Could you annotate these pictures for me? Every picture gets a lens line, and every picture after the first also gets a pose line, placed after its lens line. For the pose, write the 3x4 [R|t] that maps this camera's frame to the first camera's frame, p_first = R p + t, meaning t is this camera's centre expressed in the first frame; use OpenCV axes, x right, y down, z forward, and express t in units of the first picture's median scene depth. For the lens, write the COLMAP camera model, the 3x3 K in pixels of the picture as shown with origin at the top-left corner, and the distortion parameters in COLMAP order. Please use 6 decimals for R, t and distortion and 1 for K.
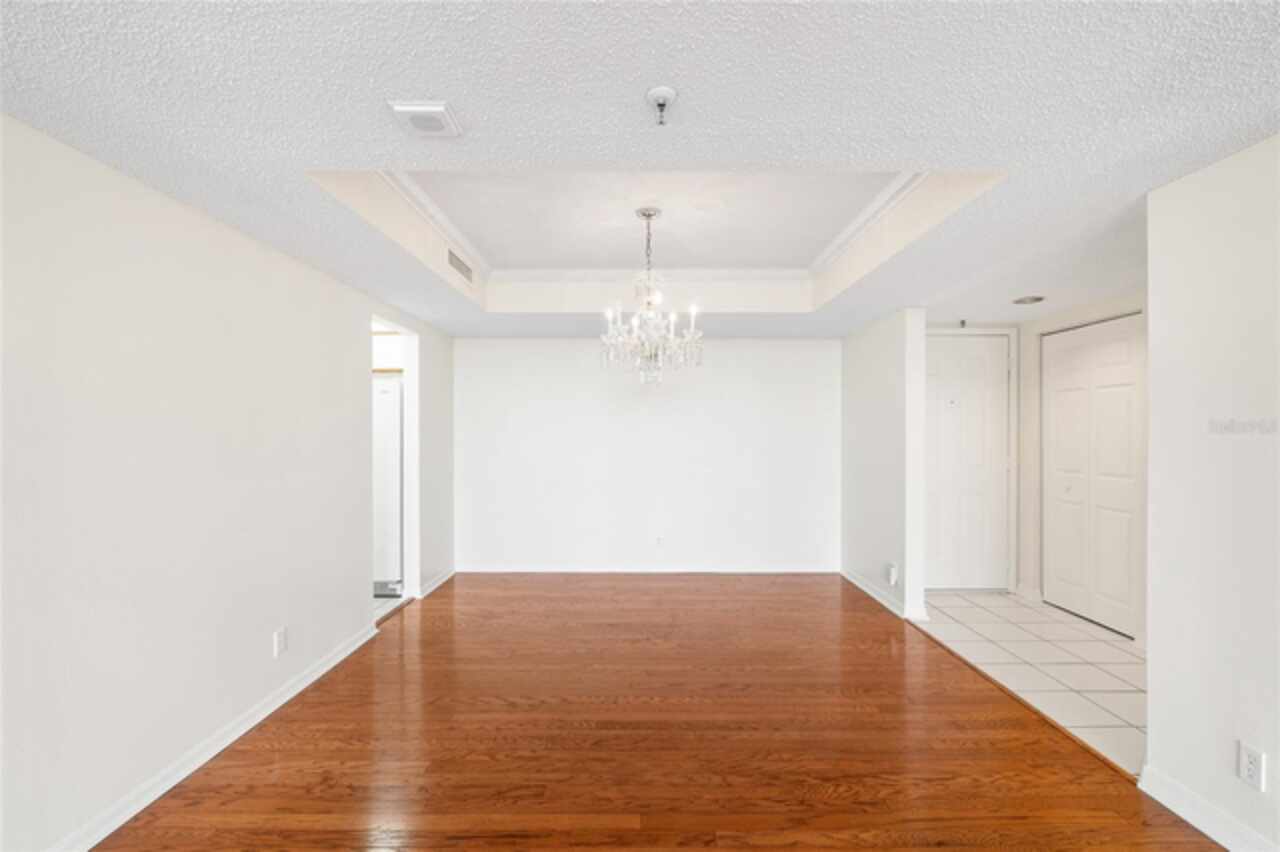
lens RADIAL K [[567.4, 0, 637.0], [0, 567.4, 432.1], [0, 0, 1]] dist [0.000223, -0.001556]
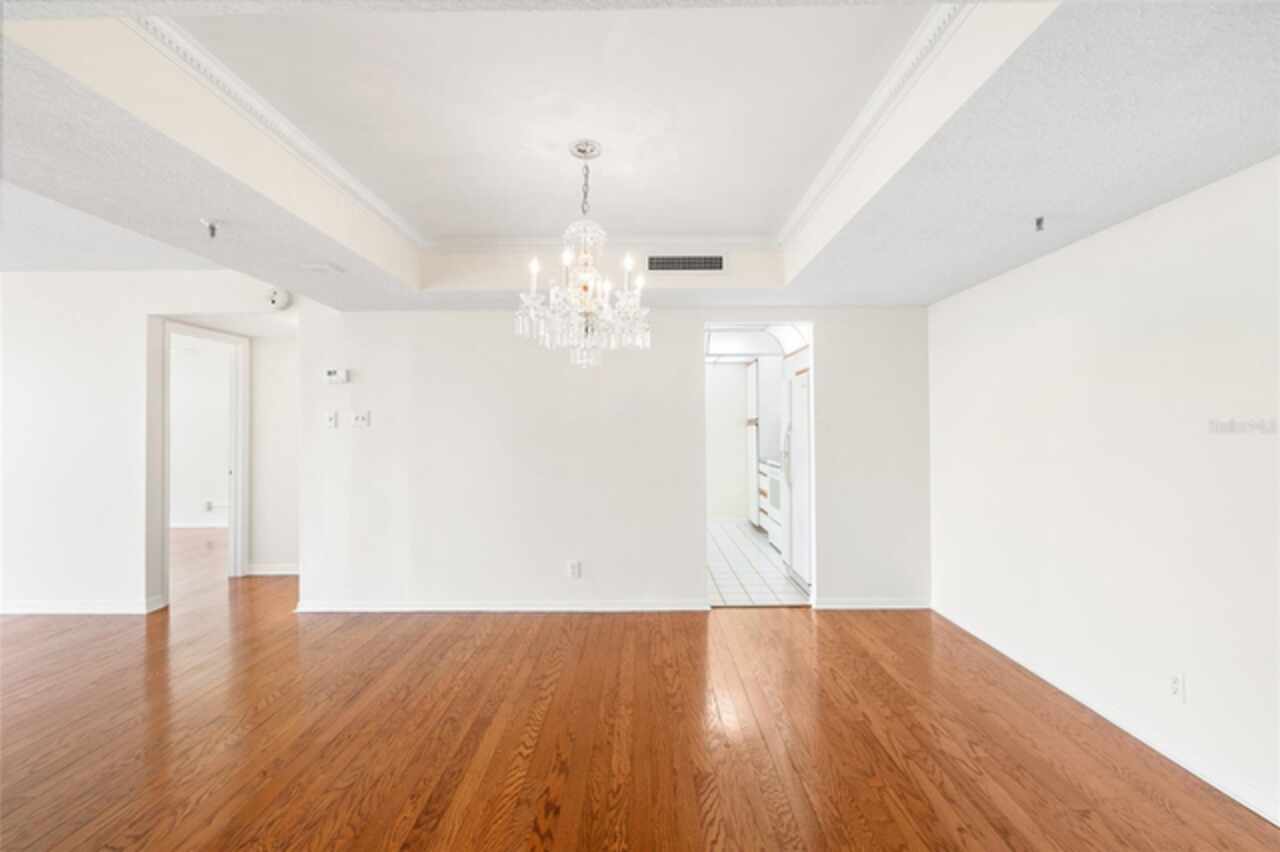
lens RADIAL K [[567.4, 0, 655.0], [0, 567.4, 422.5], [0, 0, 1]] dist [0.000223, -0.001556]
pose [[0.010196, -0.014868, -0.999837, 1.061653], [0.013884, 0.999795, -0.014726, 0.003058], [0.999852, -0.013731, 0.010401, 1.434729]]
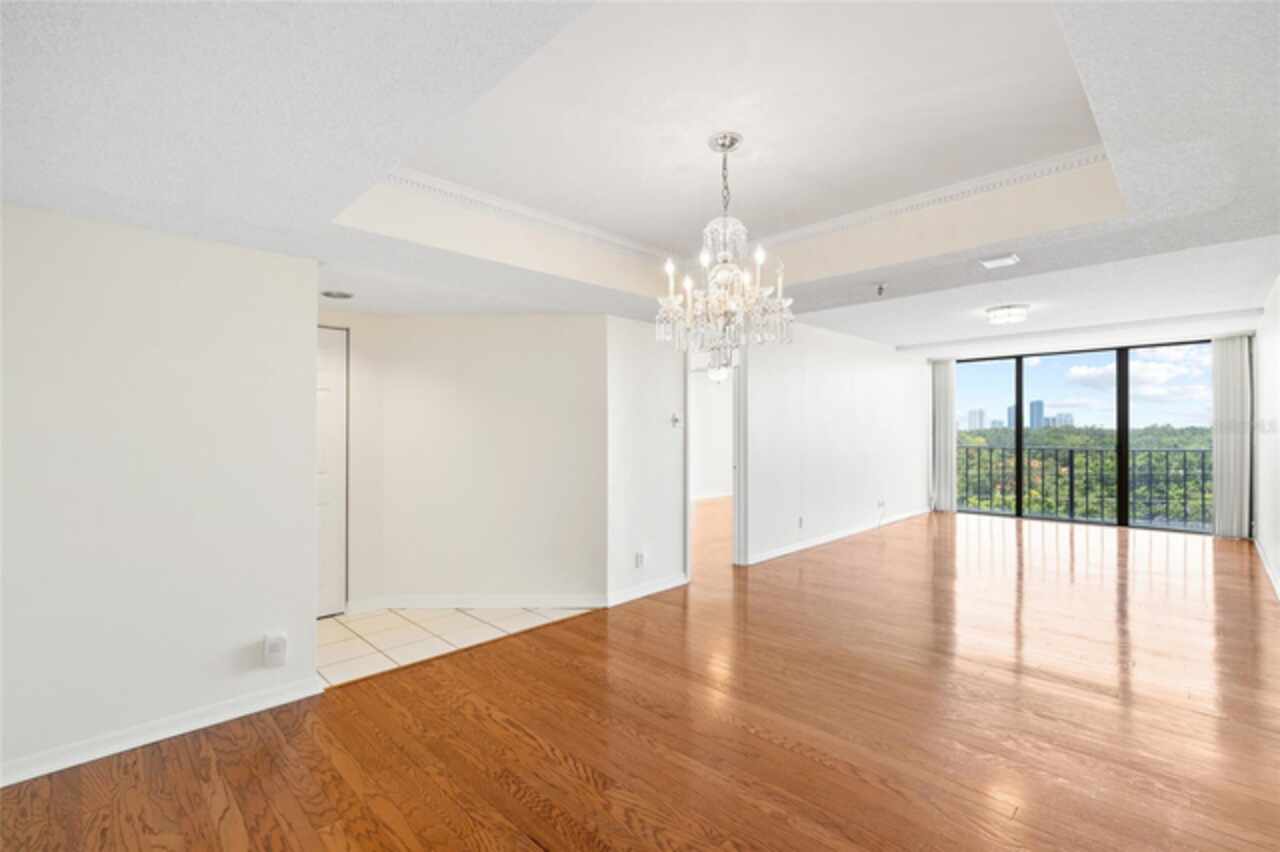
lens RADIAL K [[567.4, 0, 640.6], [0, 567.4, 432.4], [0, 0, 1]] dist [0.000223, -0.001556]
pose [[-0.706188, -0.003251, 0.708017, -0.575720], [-0.001416, 0.999994, 0.003180, -0.006418], [-0.708023, 0.001243, -0.706188, 2.132342]]
